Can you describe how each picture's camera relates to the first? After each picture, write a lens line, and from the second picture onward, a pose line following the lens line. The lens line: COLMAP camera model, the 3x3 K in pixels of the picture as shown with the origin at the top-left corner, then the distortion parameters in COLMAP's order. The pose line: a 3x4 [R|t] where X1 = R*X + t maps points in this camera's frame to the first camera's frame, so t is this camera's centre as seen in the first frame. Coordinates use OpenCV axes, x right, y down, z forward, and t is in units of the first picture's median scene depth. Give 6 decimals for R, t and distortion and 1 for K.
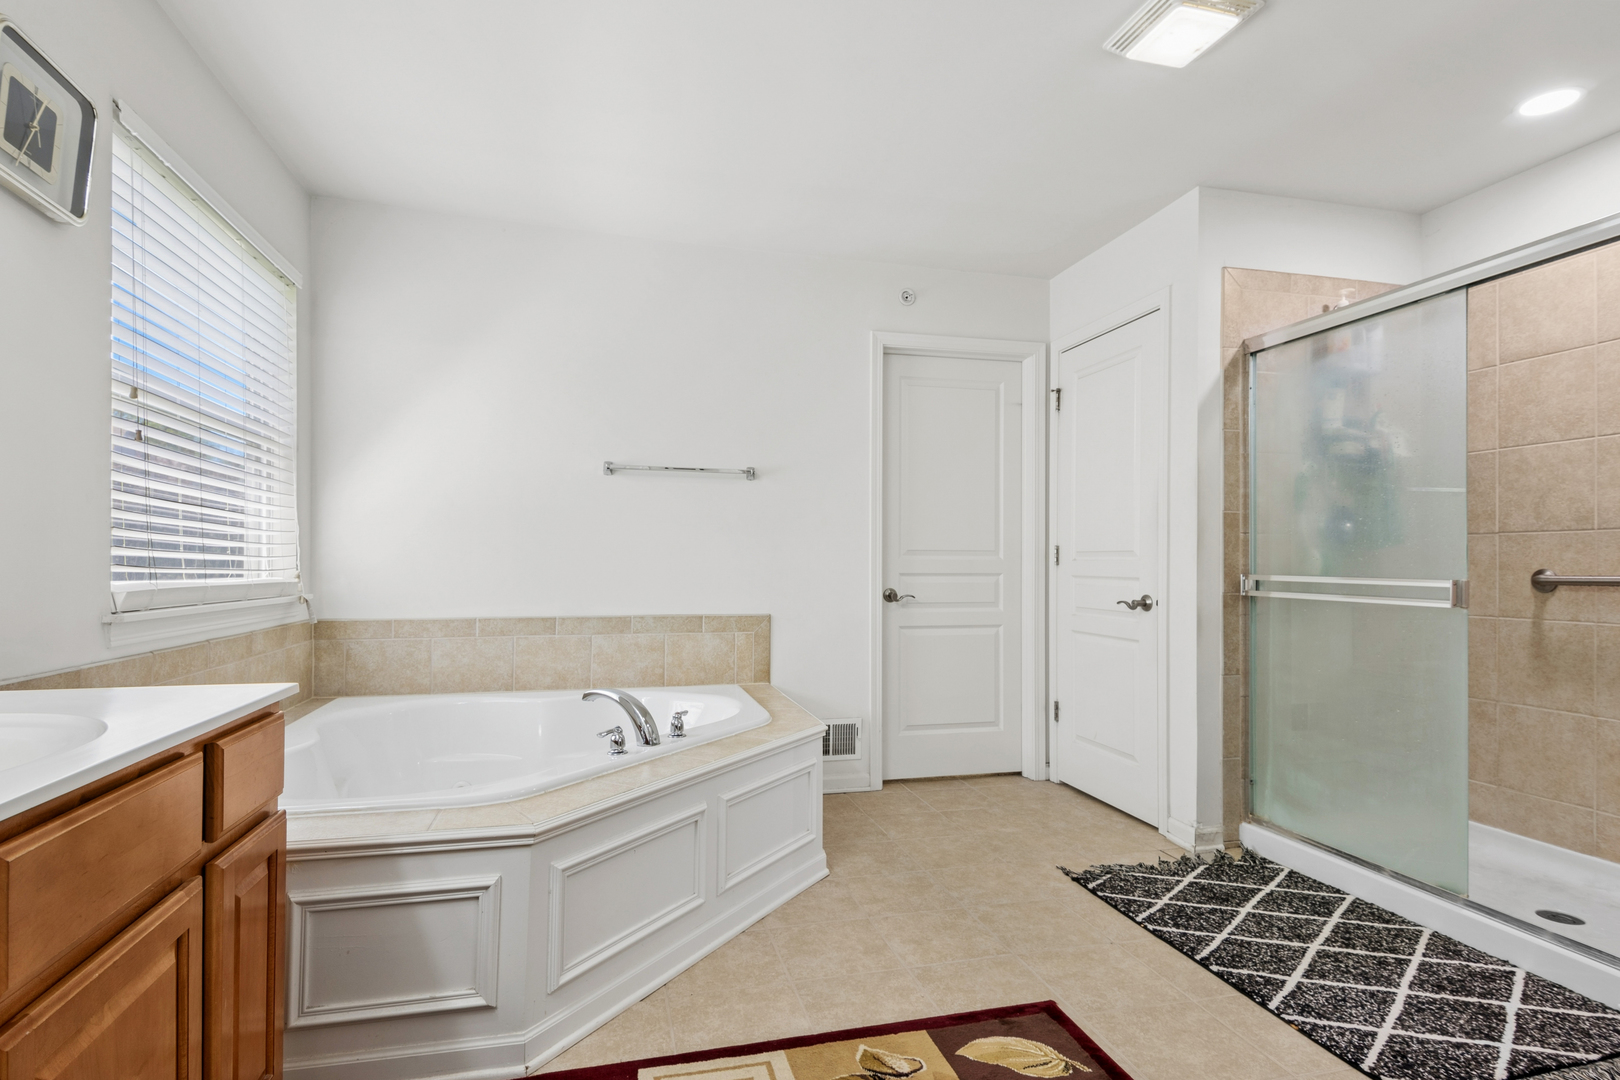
lens RADIAL K [[829.8, 0, 816.3], [0, 829.8, 545.8], [0, 0, 1]] dist [0.038667, -0.014818]
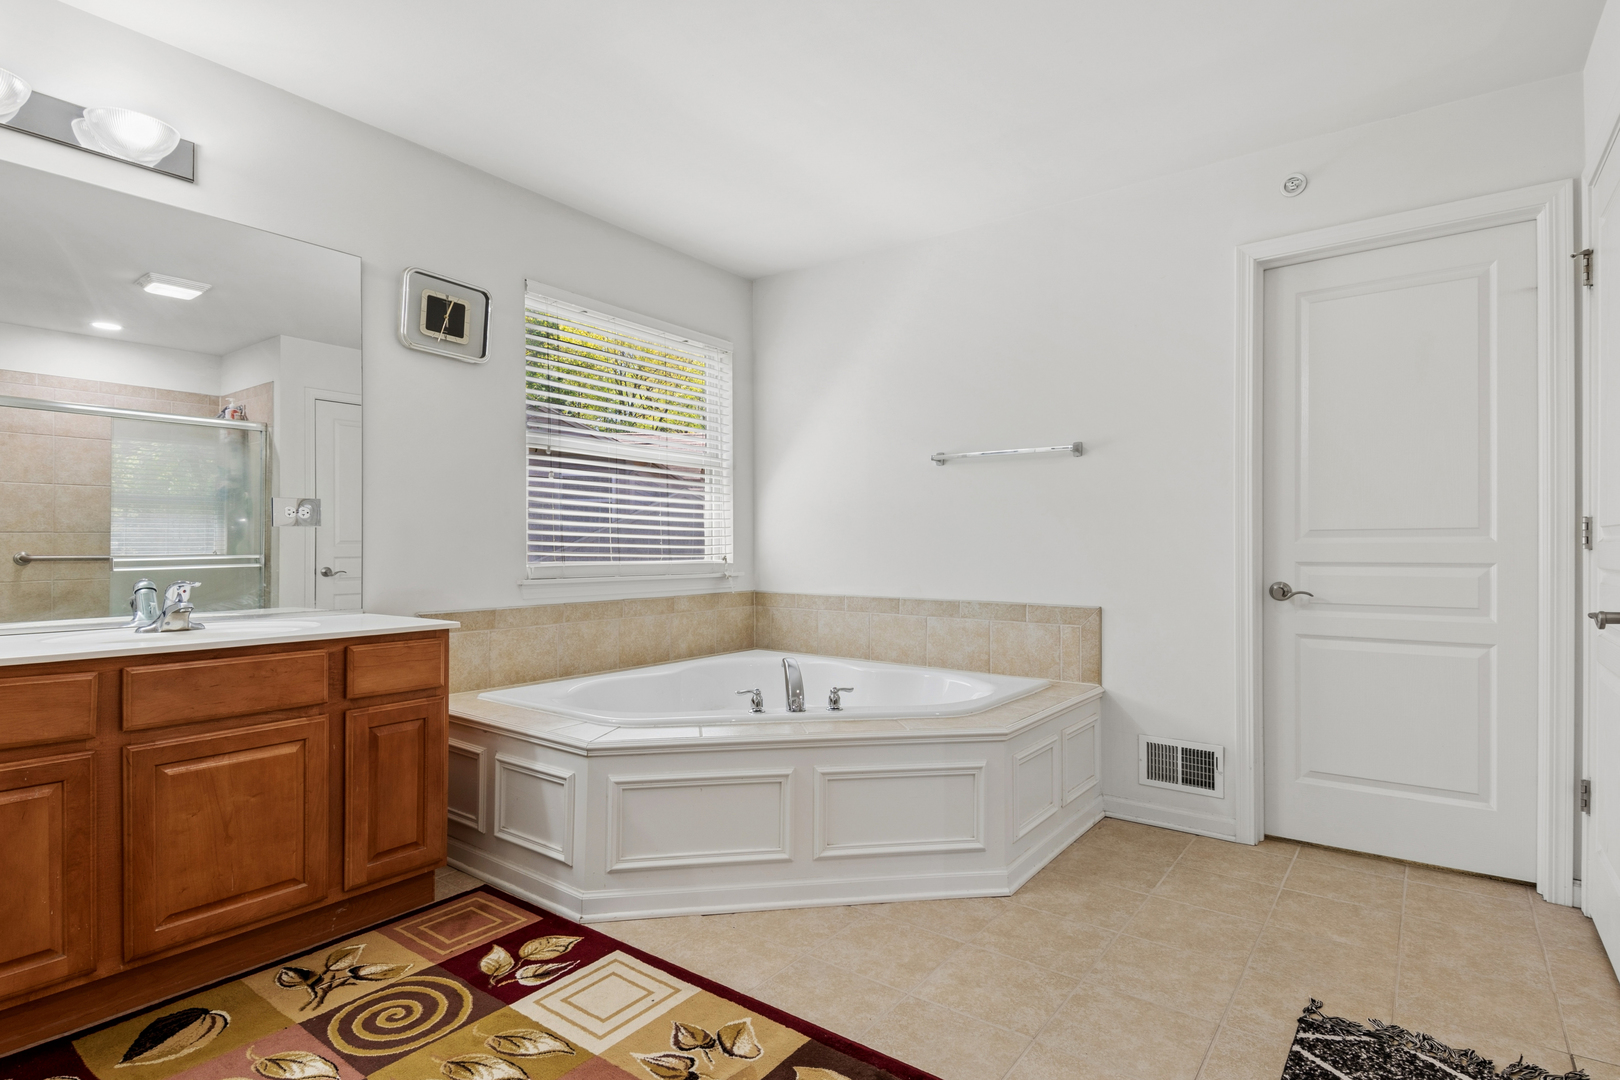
lens RADIAL K [[829.8, 0, 805.1], [0, 829.8, 534.7], [0, 0, 1]] dist [0.038667, -0.014818]
pose [[0.620363, -0.016722, -0.784137, 0.490544], [0.019383, 0.999794, -0.005987, 0.006044], [0.784075, -0.011485, 0.620559, 0.227893]]
